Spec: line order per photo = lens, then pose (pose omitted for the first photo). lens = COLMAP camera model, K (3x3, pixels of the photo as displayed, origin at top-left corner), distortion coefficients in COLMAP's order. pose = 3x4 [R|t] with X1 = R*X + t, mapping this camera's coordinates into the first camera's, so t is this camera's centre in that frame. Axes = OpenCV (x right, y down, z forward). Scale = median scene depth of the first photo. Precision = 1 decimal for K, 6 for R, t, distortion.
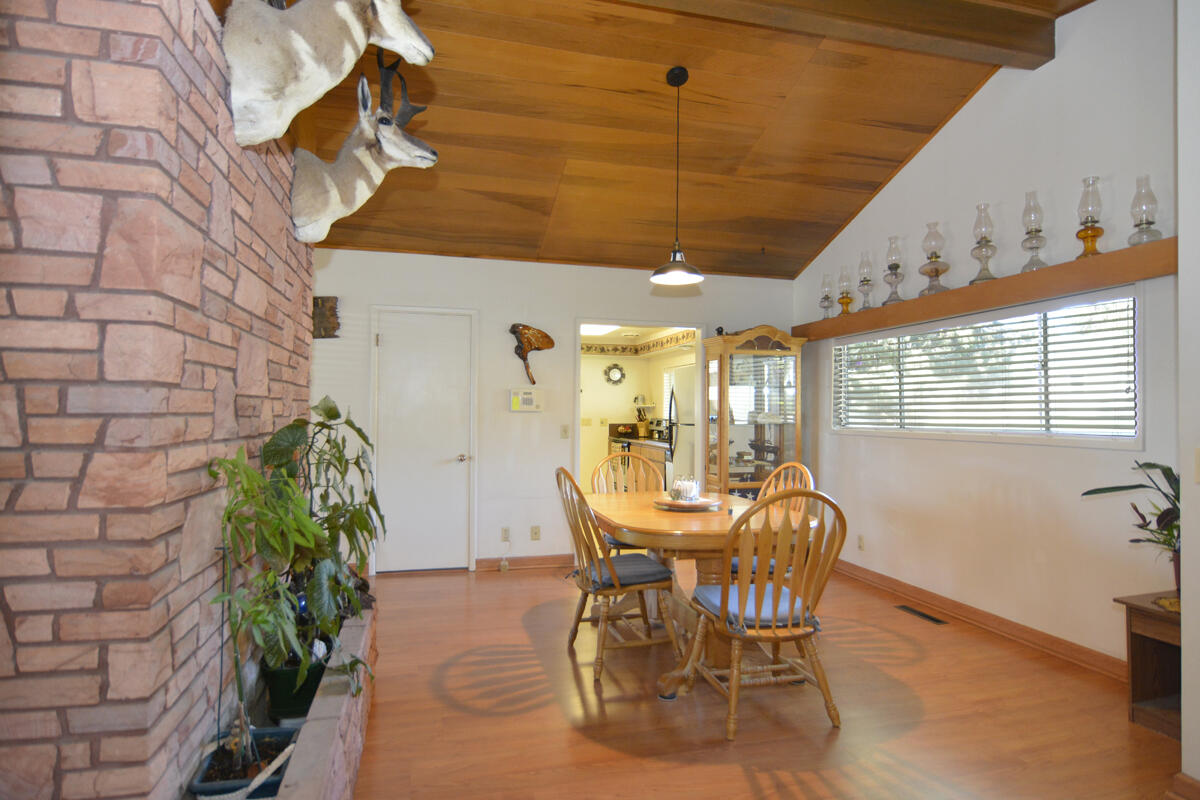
lens RADIAL K [[654.3, 0, 592.1], [0, 654.3, 399.3], [0, 0, 1]] dist [-0.010609, -0.002926]
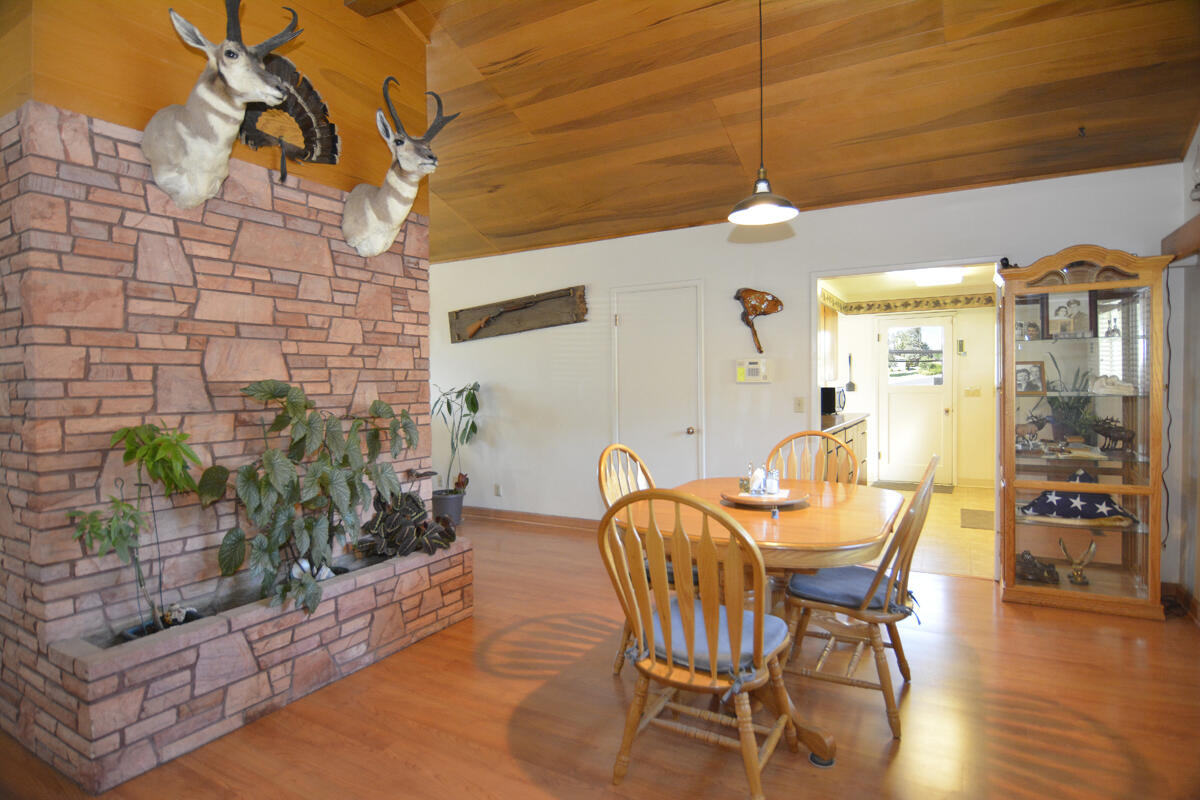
lens RADIAL K [[627.9, 0, 599.3], [0, 627.9, 397.7], [0, 0, 1]] dist [-0.020300, -0.001139]
pose [[0.715226, -0.002127, -0.698890, 0.362834], [0.033734, 0.998935, 0.031482, 0.004410], [0.698079, -0.046093, 0.714536, 0.215452]]
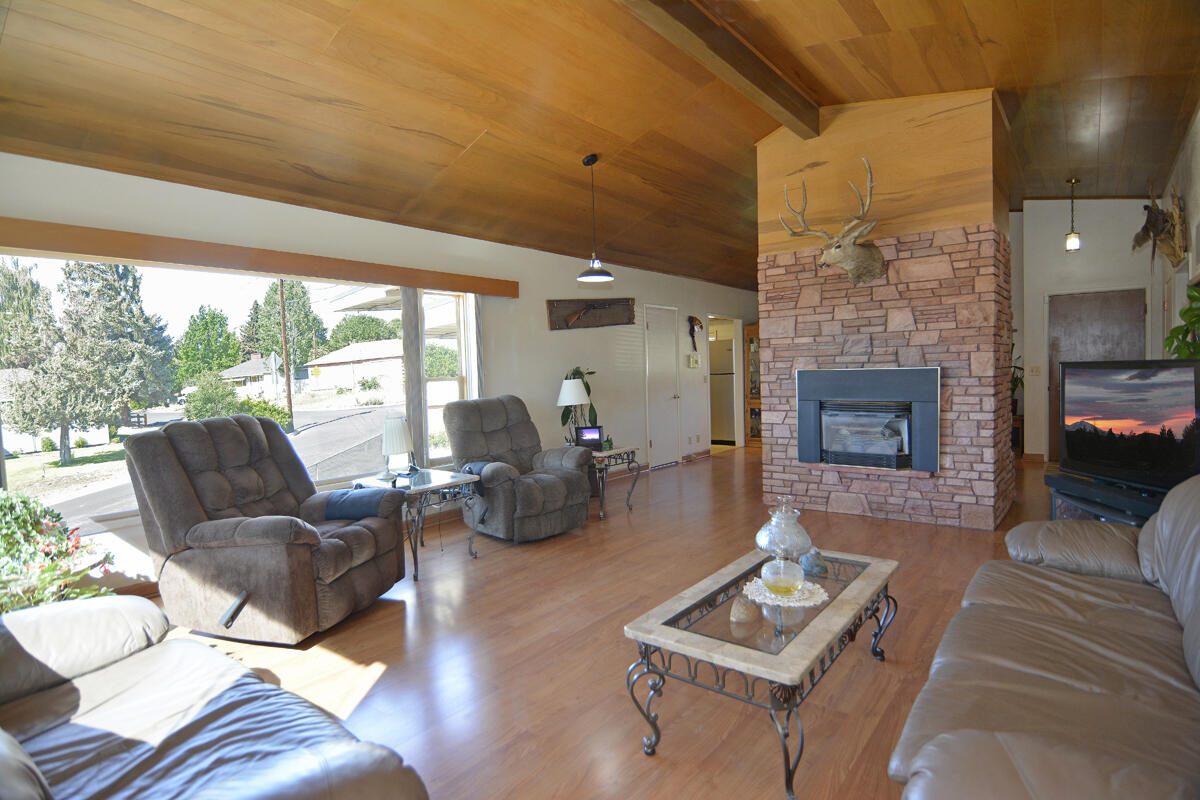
lens RADIAL K [[628.5, 0, 595.1], [0, 628.5, 396.0], [0, 0, 1]] dist [-0.005902, -0.000762]
pose [[0.785684, -0.055332, 0.616148, -1.327904], [0.023728, 0.997954, 0.059362, -0.012412], [-0.618172, -0.032020, 0.785390, -0.136561]]
